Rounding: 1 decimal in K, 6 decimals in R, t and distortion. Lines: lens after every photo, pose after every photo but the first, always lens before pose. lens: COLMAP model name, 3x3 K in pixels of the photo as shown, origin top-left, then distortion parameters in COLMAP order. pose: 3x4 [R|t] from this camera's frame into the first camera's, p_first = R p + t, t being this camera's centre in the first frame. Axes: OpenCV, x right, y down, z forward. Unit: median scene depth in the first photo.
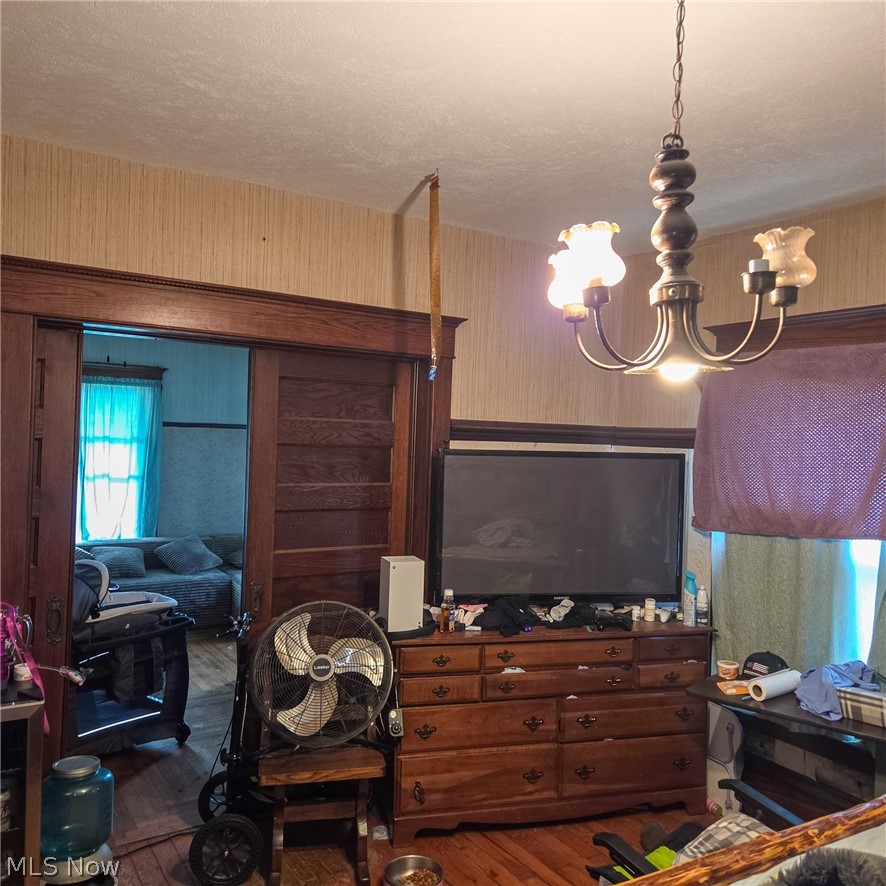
lens RADIAL K [[795.4, 0, 450.9], [0, 795.4, 441.1], [0, 0, 1]] dist [0.072331, -0.072291]
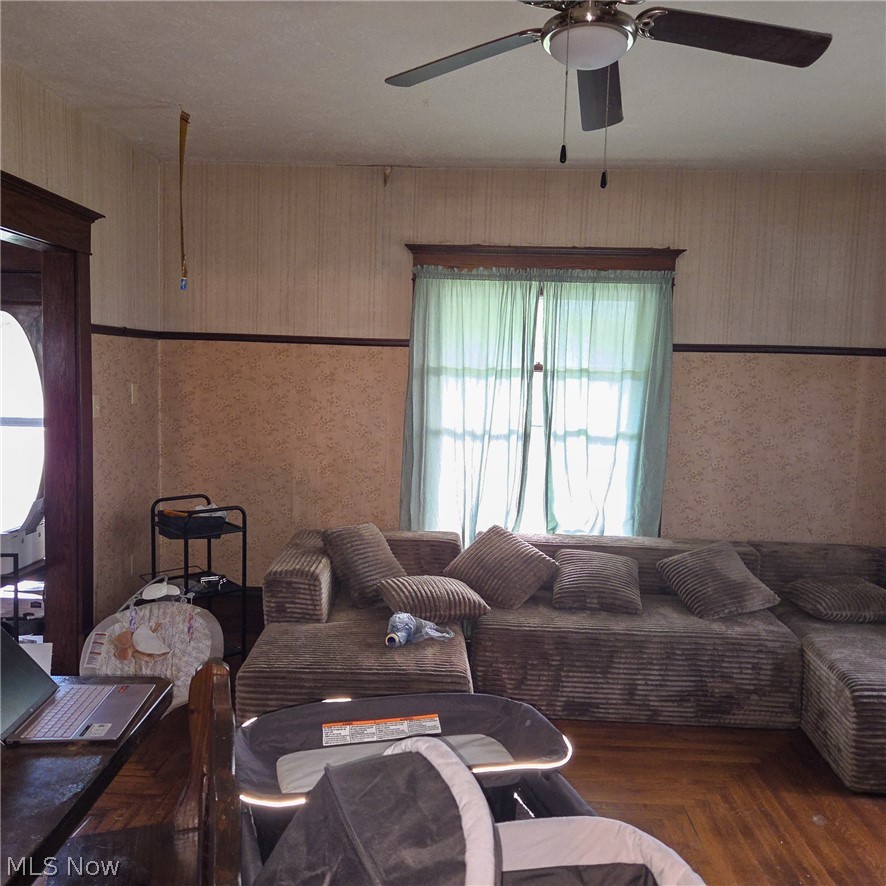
lens RADIAL K [[795.4, 0, 443.6], [0, 795.4, 446.6], [0, 0, 1]] dist [0.072331, -0.072291]
pose [[0.822487, 0.041747, -0.567250, -0.353575], [-0.001075, 0.997415, 0.071847, 0.020172], [0.568783, -0.058484, 0.820405, 0.914546]]
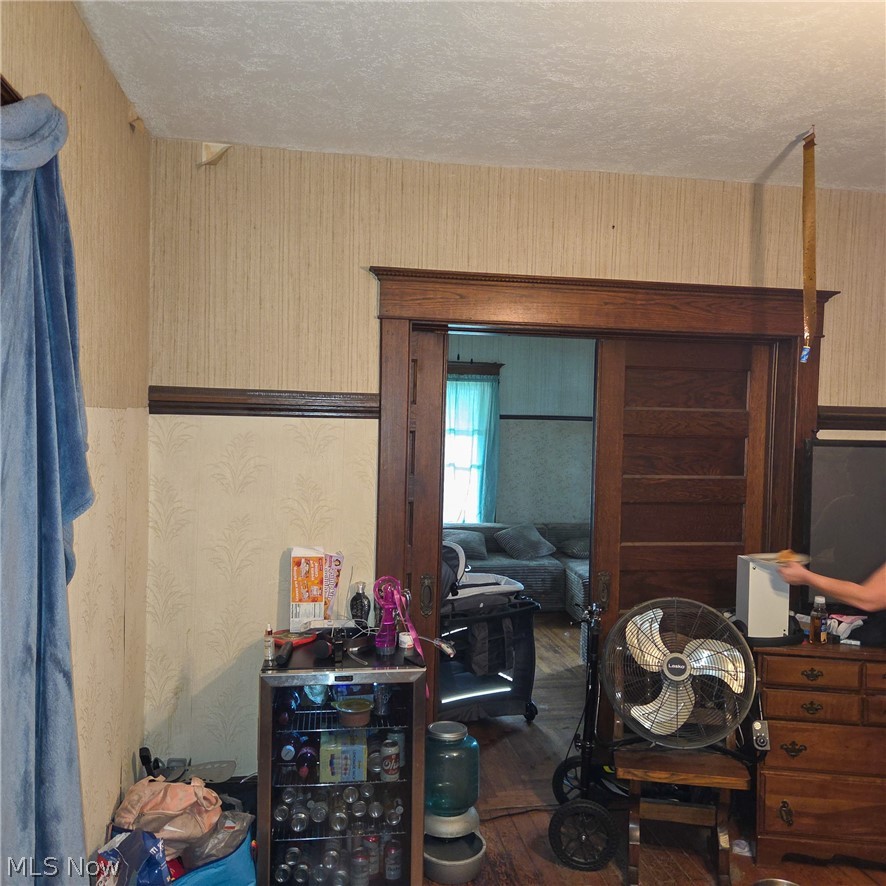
lens RADIAL K [[795.4, 0, 448.7], [0, 795.4, 447.2], [0, 0, 1]] dist [0.072331, -0.072291]
pose [[0.923390, 0.000976, -0.383861, -0.039831], [0.006275, 0.999825, 0.017635, 0.000064], [0.383811, -0.018692, 0.923222, 0.006824]]
